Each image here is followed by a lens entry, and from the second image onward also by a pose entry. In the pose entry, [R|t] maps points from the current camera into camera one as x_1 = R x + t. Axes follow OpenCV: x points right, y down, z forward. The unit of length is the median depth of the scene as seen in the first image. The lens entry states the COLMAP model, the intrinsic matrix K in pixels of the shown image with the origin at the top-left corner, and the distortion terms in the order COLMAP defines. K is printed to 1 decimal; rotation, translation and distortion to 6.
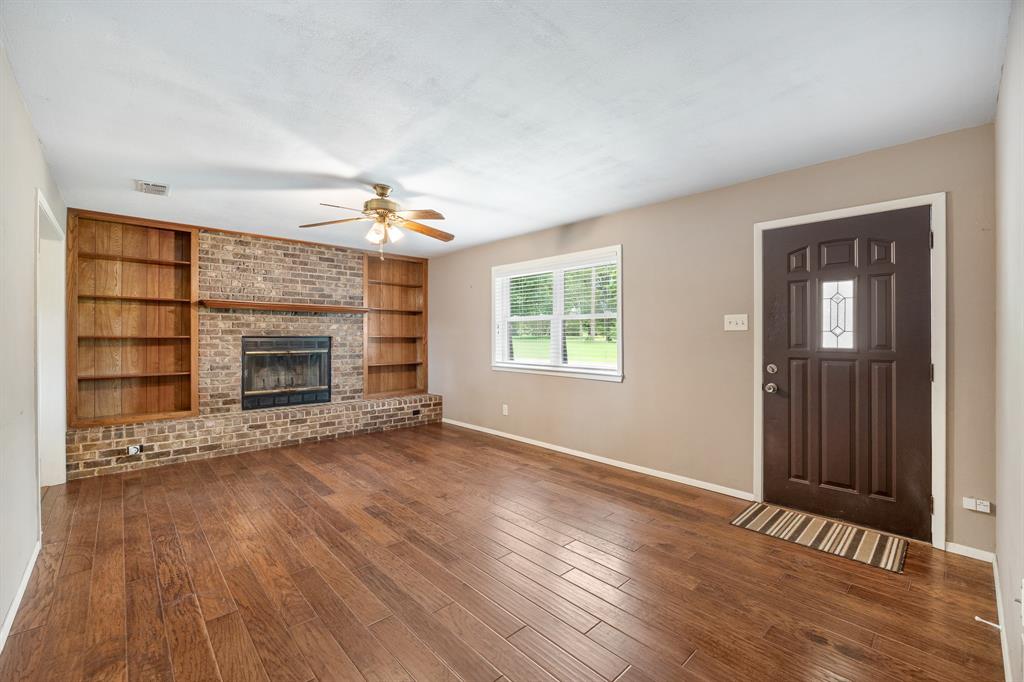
lens RADIAL K [[419.2, 0, 512.0], [0, 419.2, 341.0], [0, 0, 1]] dist [-0.021061, -0.000022]
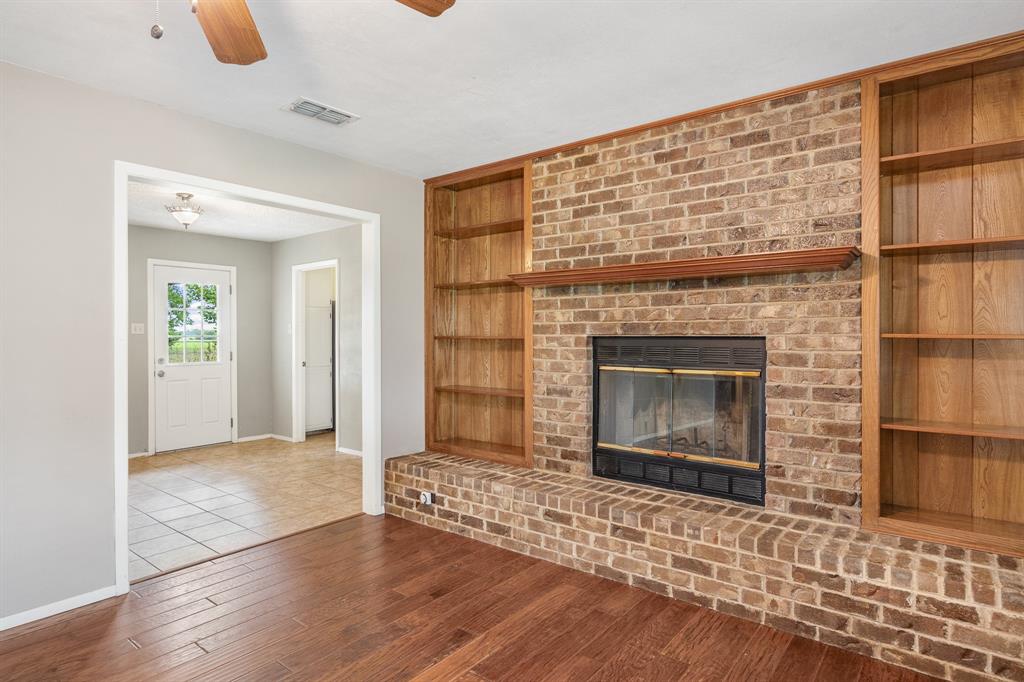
lens RADIAL K [[564.4, 0, 514.7], [0, 564.4, 338.3], [0, 0, 1]] dist [-0.002680, 0.000002]
pose [[0.148755, 0.004901, -0.988862, 0.050971], [-0.006394, 0.999972, 0.003994, -0.011467], [0.988853, 0.005729, 0.148782, 0.823733]]
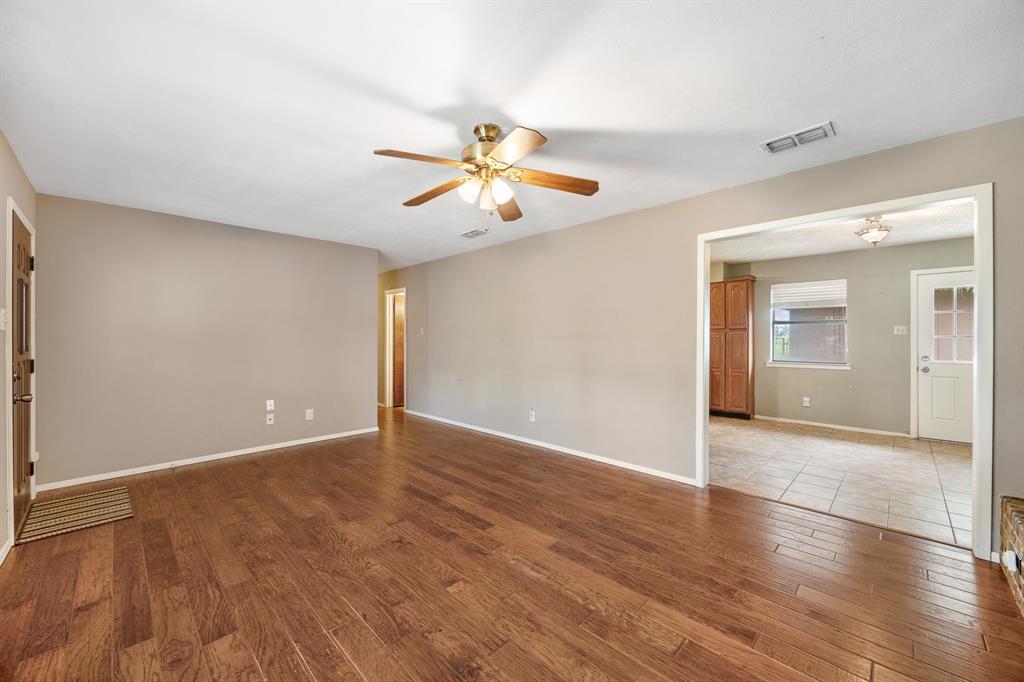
lens RADIAL K [[391.8, 0, 513.6], [0, 391.8, 336.4], [0, 0, 1]] dist [-0.000280, 0.000003]
pose [[-0.999100, 0.001134, -0.042395, -0.234822], [0.000879, 0.999981, 0.006034, -0.013310], [0.042401, 0.005991, -0.999083, 1.198239]]
